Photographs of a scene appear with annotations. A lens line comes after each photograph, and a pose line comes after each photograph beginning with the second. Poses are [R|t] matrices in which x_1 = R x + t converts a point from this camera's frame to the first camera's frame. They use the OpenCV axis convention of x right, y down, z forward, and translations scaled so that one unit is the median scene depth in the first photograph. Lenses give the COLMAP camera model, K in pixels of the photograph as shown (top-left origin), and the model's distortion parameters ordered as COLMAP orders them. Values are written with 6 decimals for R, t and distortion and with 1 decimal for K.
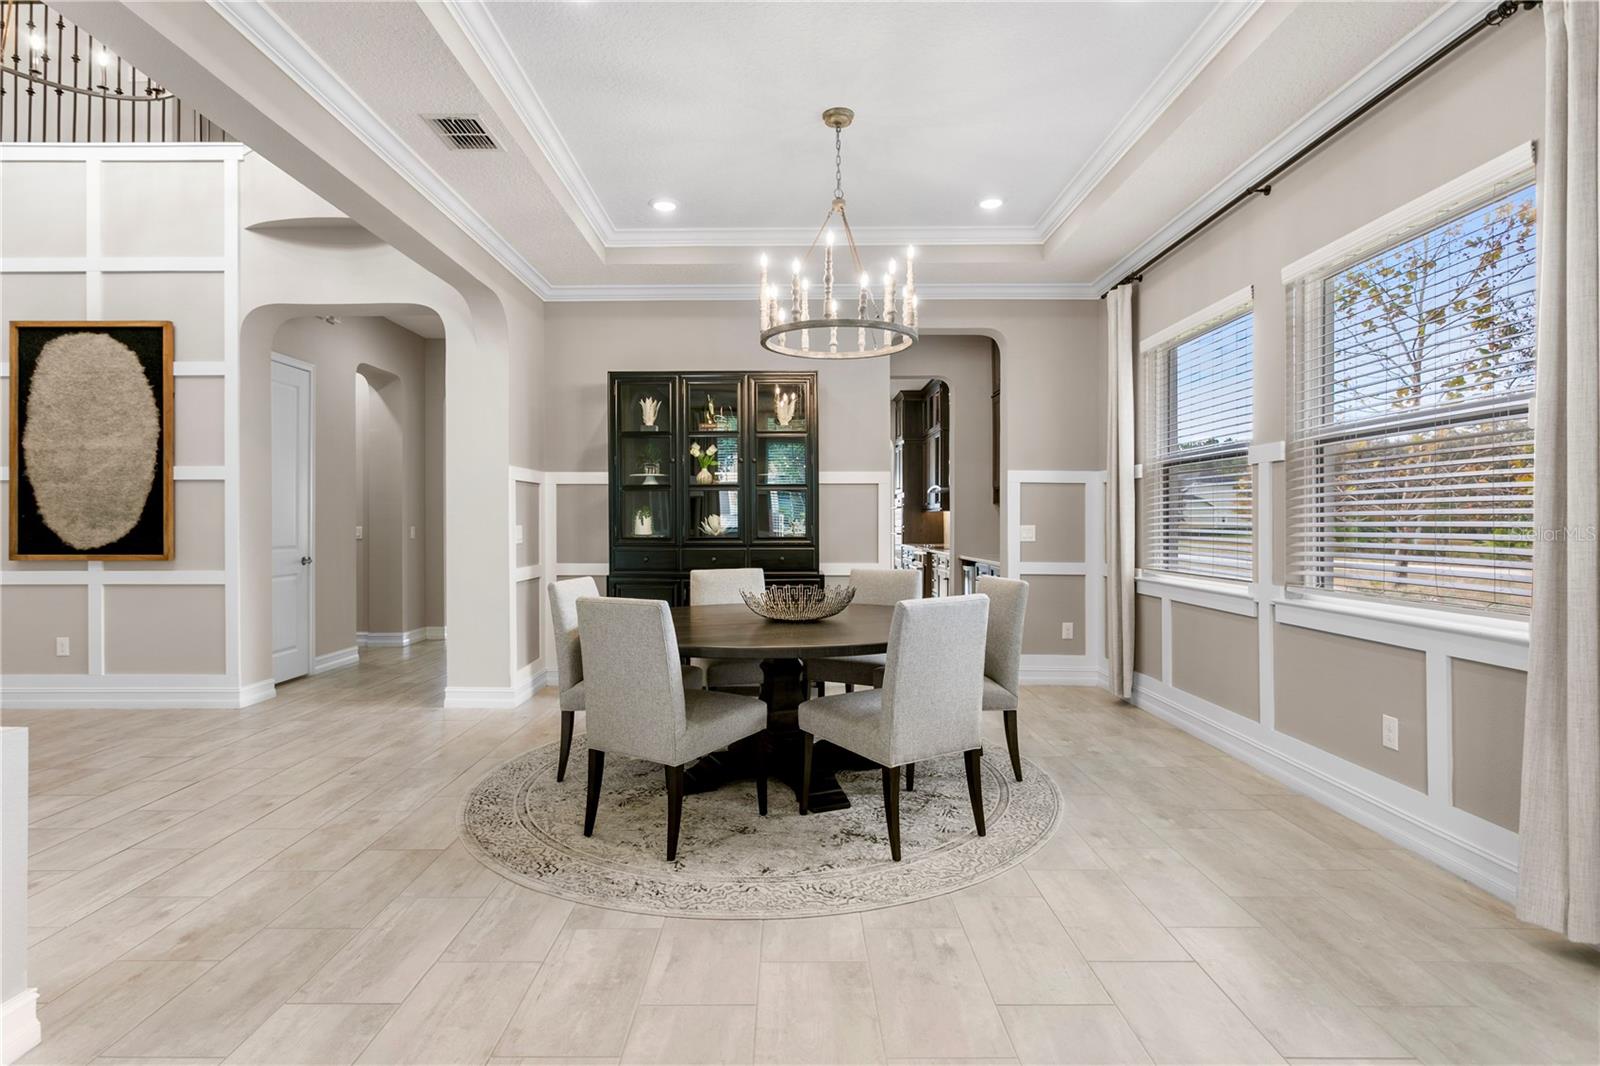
lens RADIAL K [[823.3, 0, 777.2], [0, 823.3, 523.7], [0, 0, 1]] dist [-0.000631, 0.001113]
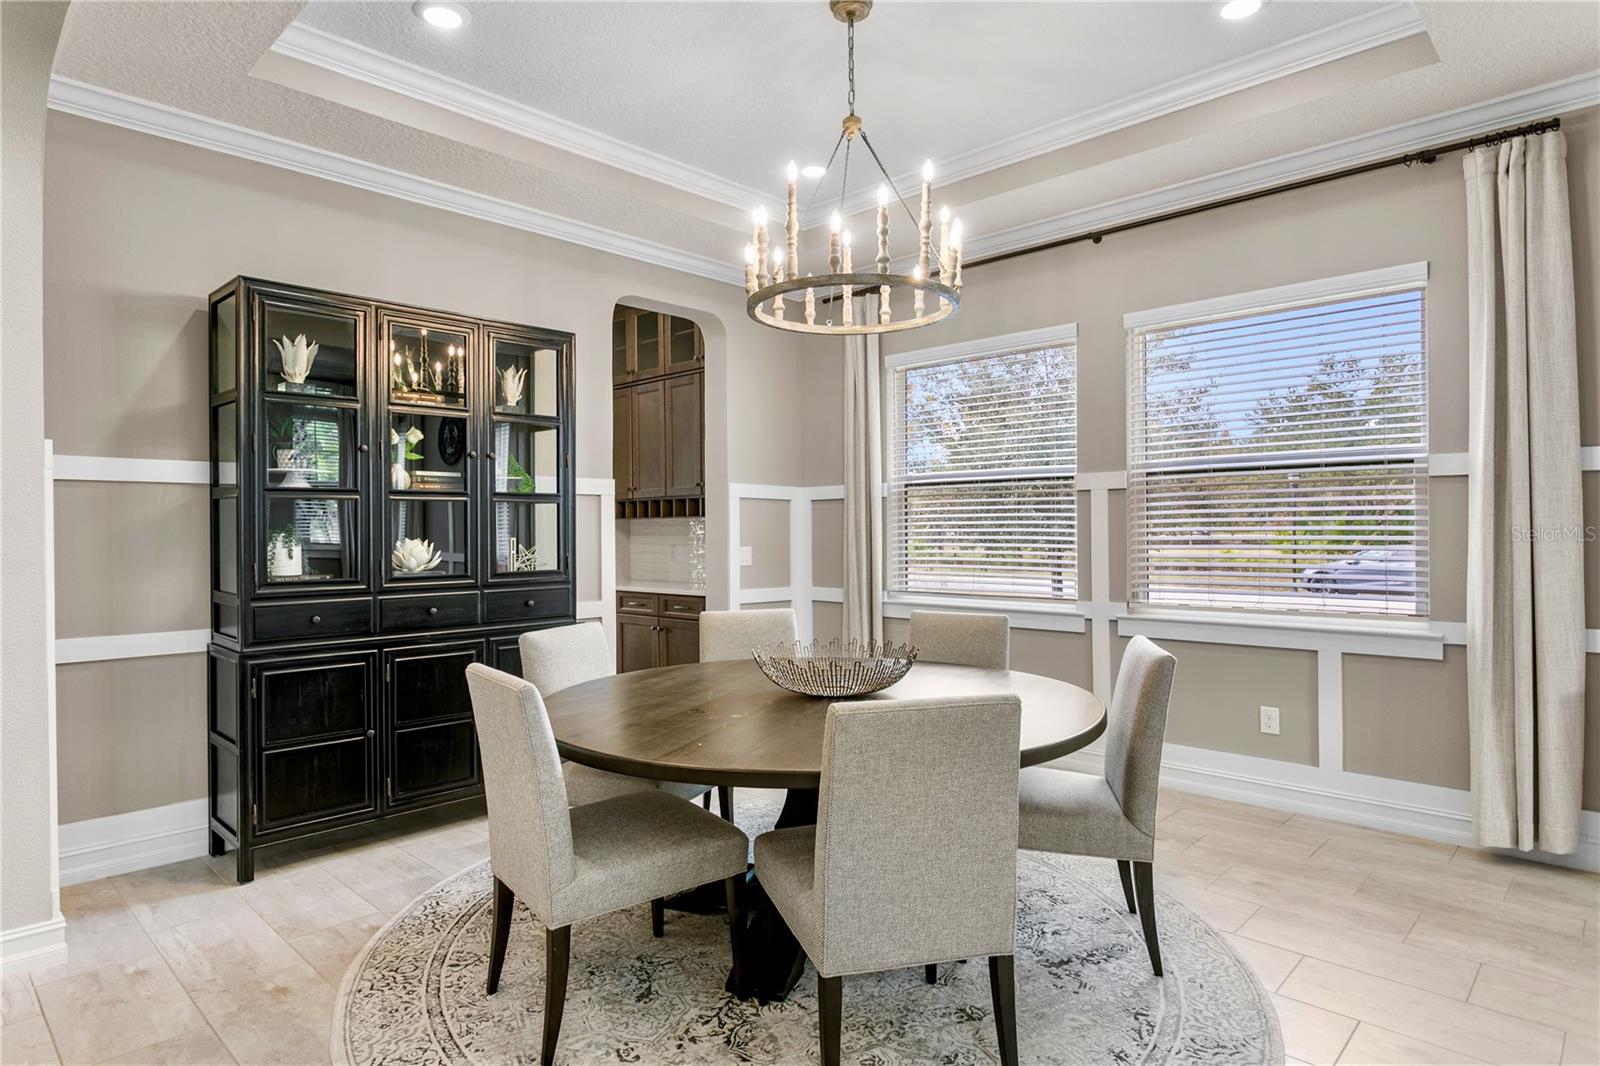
lens RADIAL K [[897.4, 0, 777.1], [0, 897.4, 532.2], [0, 0, 1]] dist [-0.005092, -0.000369]
pose [[0.690179, -0.004978, 0.723621, -0.405131], [0.006726, 0.999977, 0.000465, -0.015763], [-0.723607, 0.004546, 0.690197, 0.358524]]
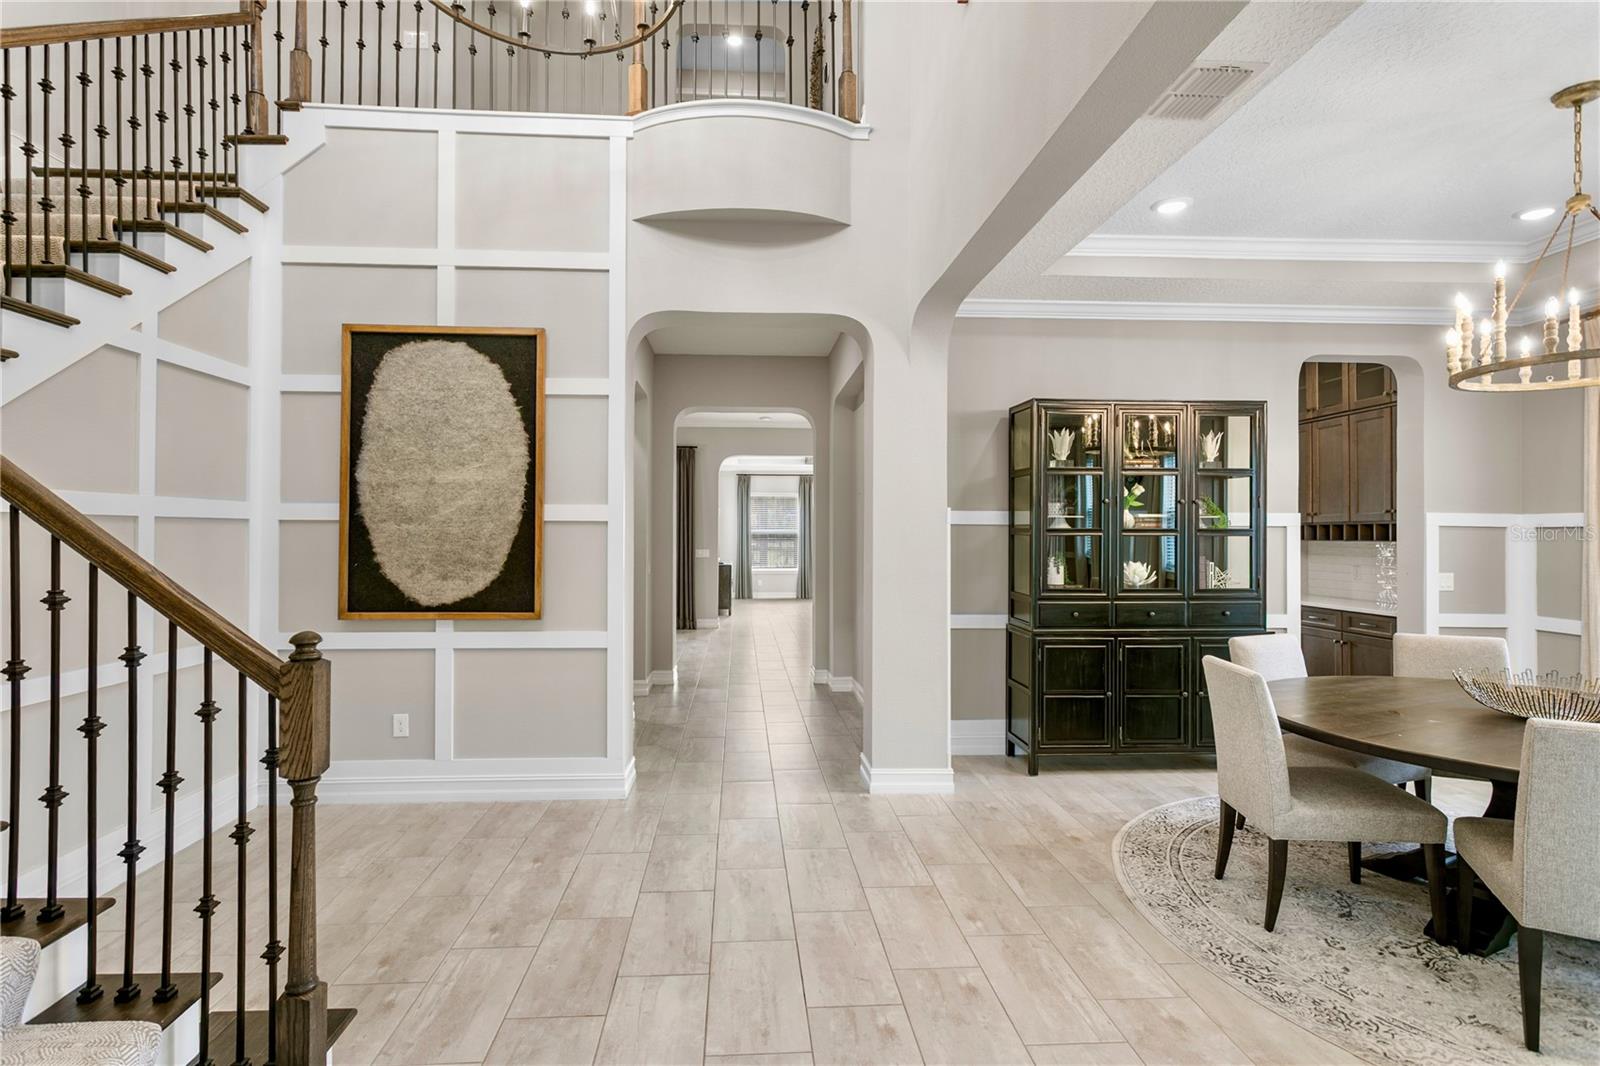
lens RADIAL K [[779.1, 0, 778.4], [0, 779.1, 527.1], [0, 0, 1]] dist [0.004726, 0.000909]
pose [[0.997767, 0.006323, 0.066496, -0.552372], [-0.005686, 0.999936, -0.009770, -0.041035], [-0.066554, 0.009370, 0.997739, 0.206790]]
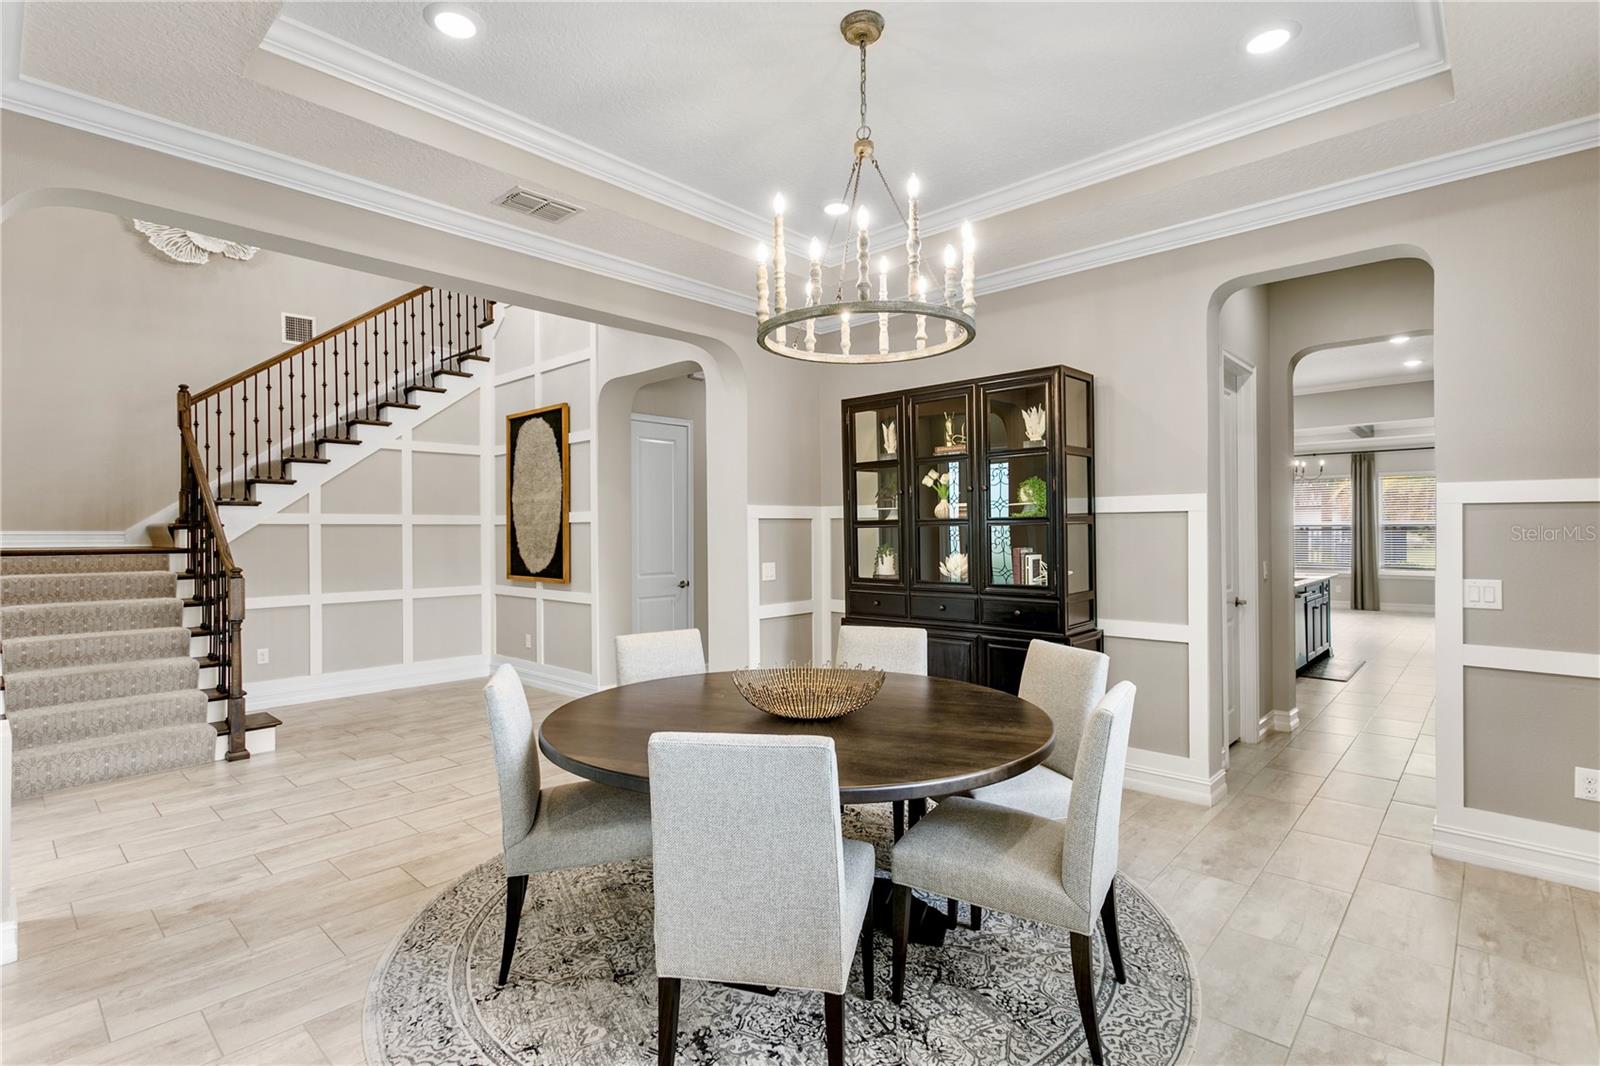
lens RADIAL K [[762.4, 0, 779.7], [0, 762.4, 530.6], [0, 0, 1]] dist [0.003378, 0.001326]
pose [[0.734988, -0.005100, -0.678060, 0.345178], [0.004122, 0.999987, -0.003054, -0.035540], [0.678067, -0.000550, 0.735000, 0.330407]]
